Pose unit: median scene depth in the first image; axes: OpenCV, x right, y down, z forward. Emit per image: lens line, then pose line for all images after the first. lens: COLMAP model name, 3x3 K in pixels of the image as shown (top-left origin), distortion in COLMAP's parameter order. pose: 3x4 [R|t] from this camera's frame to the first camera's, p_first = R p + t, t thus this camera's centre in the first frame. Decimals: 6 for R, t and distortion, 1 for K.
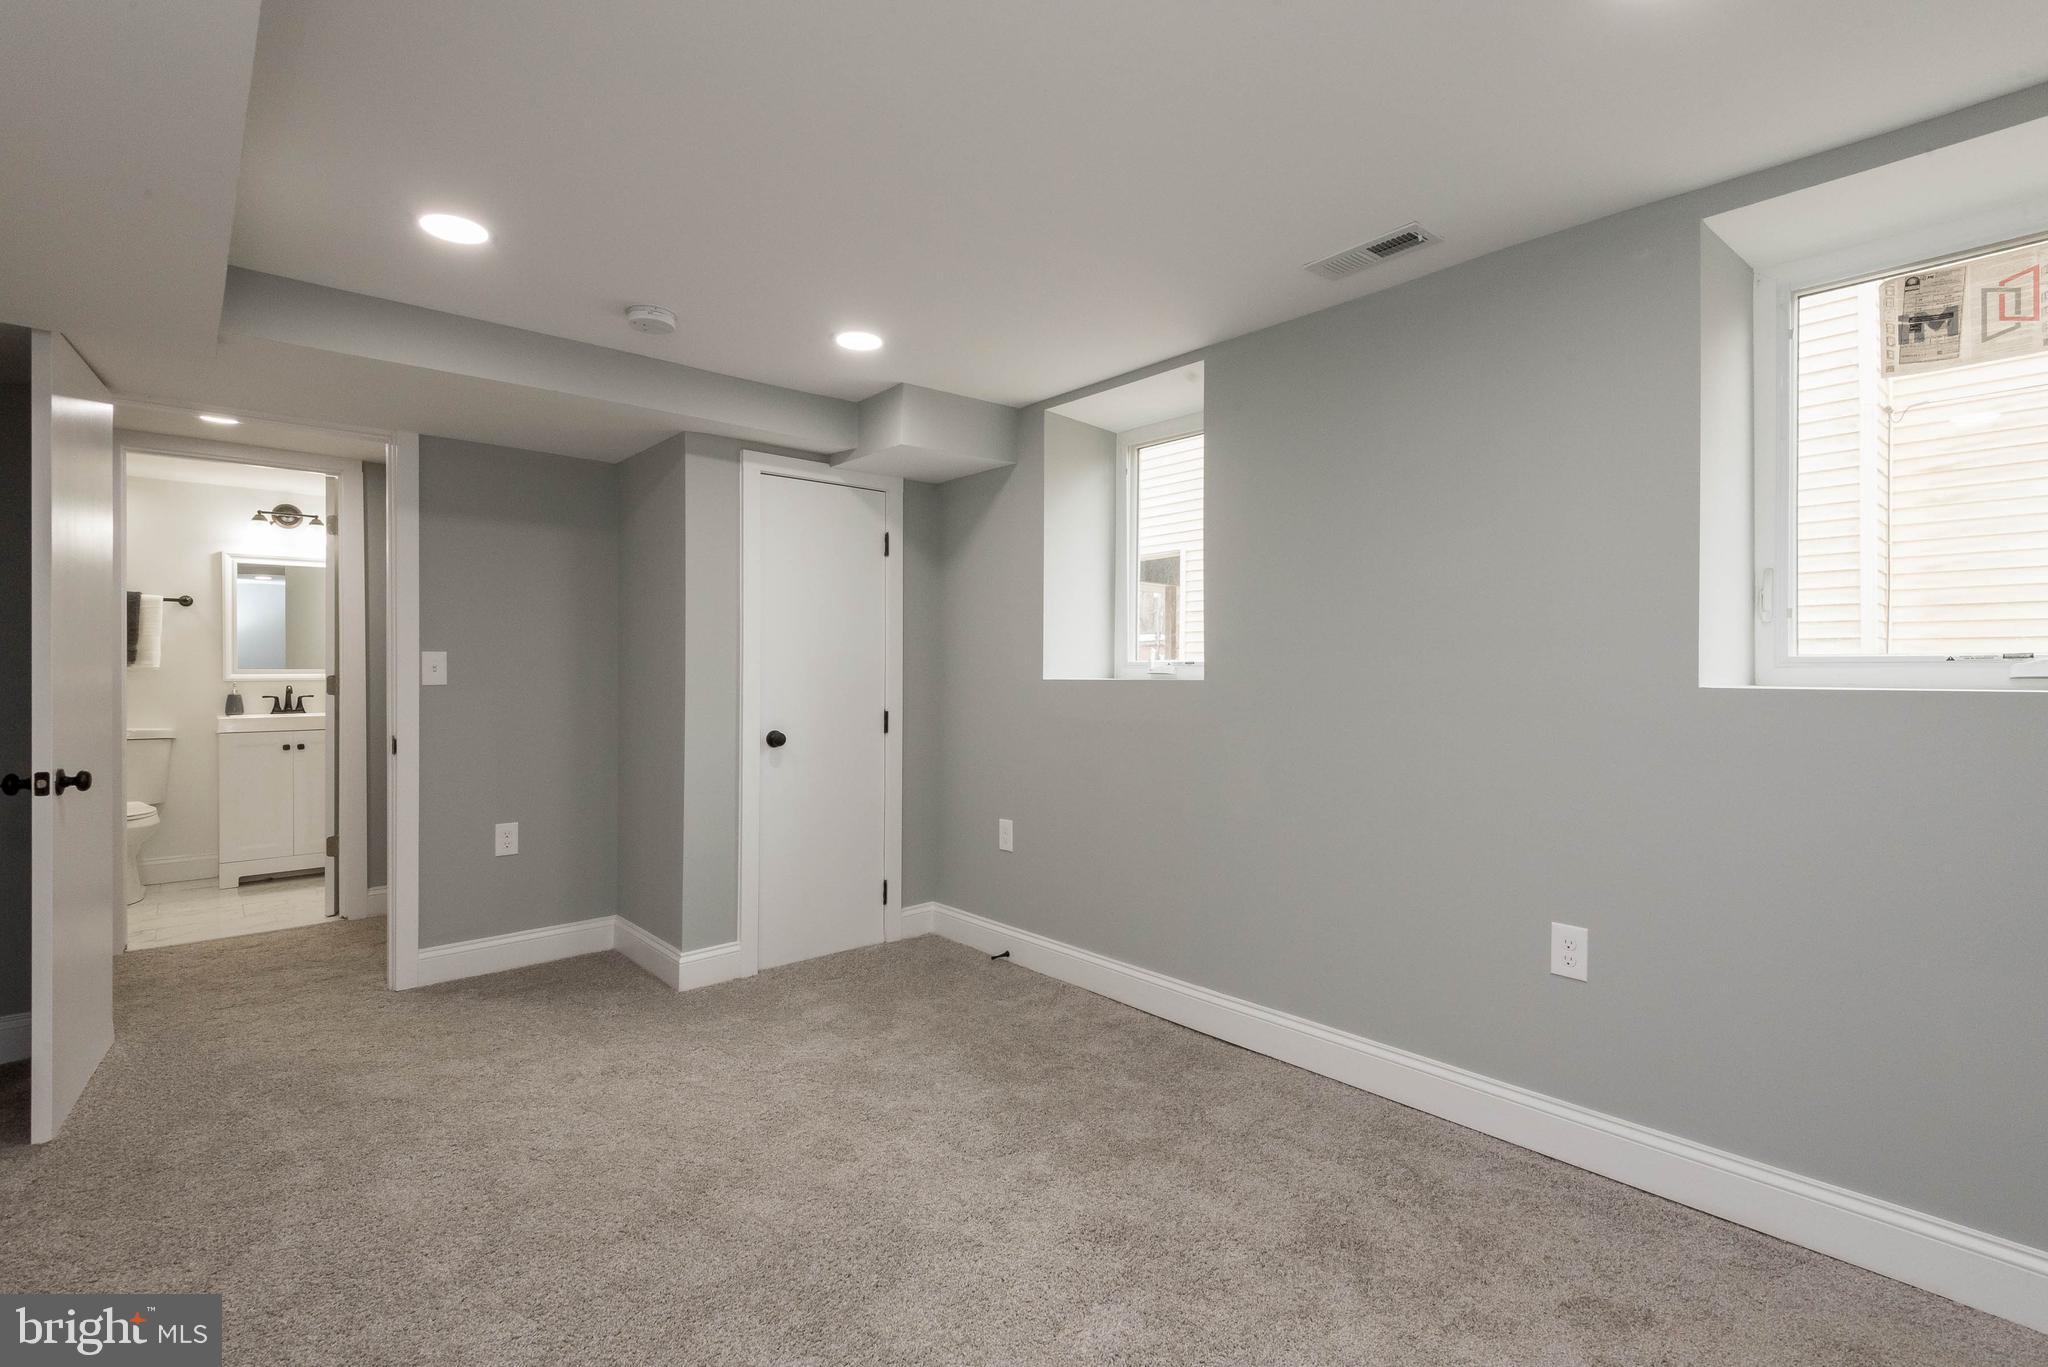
lens RADIAL K [[938.1, 0, 1028.4], [0, 938.1, 688.9], [0, 0, 1]] dist [-0.002756, -0.001041]
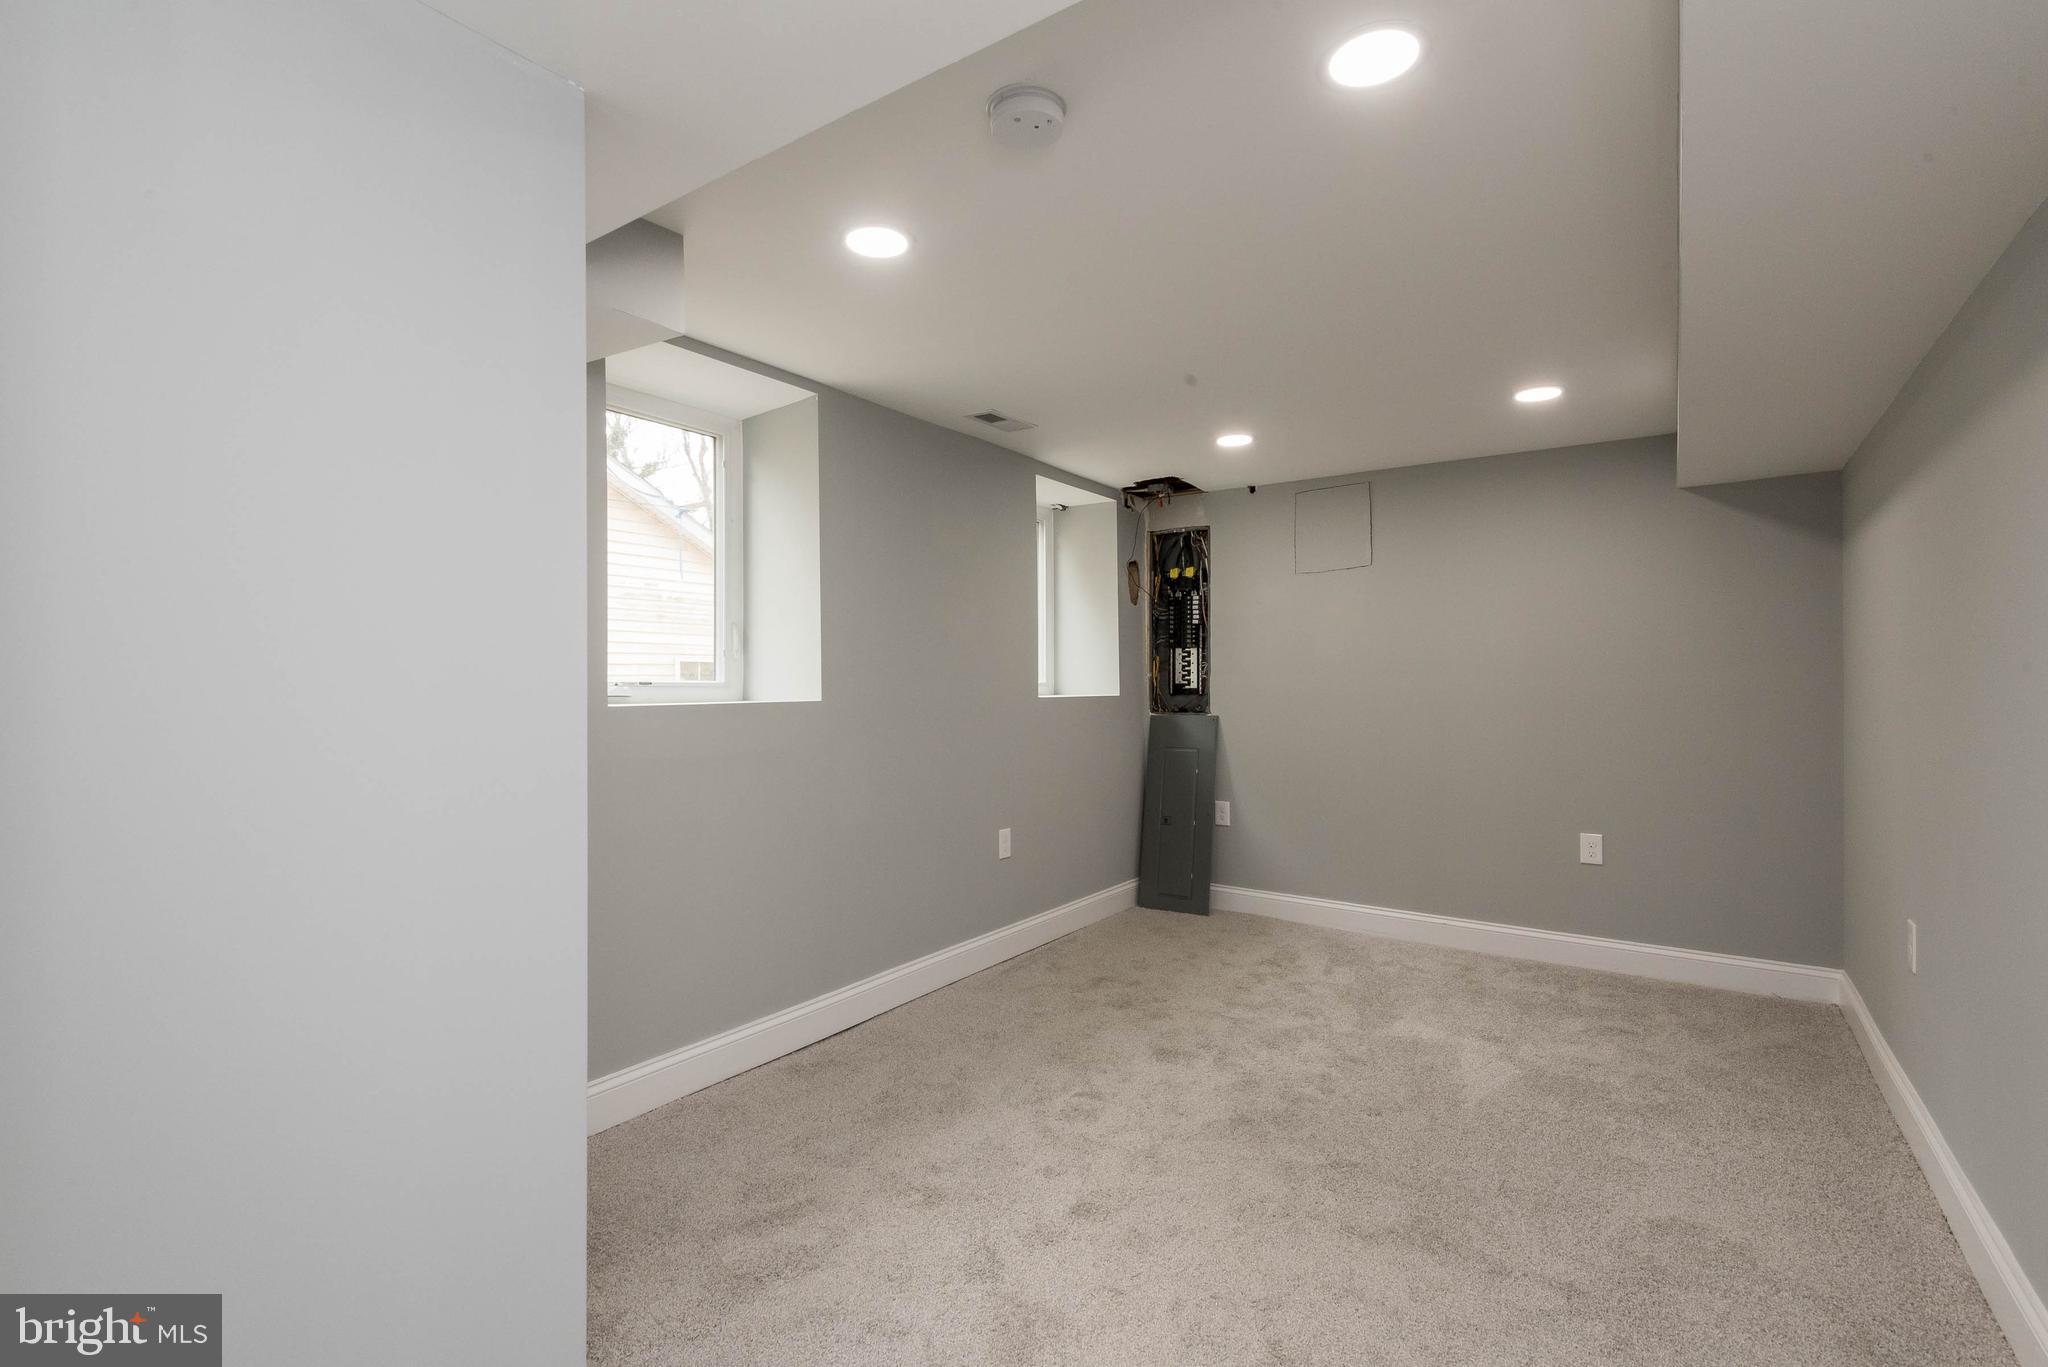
lens RADIAL K [[938.1, 0, 1022.9], [0, 938.1, 680.2], [0, 0, 1]] dist [-0.002756, -0.001041]
pose [[-0.247222, 0.016843, 0.968812, -0.982363], [0.020281, 0.999720, -0.012205, -0.011869], [-0.968746, 0.016631, -0.247495, 1.162862]]
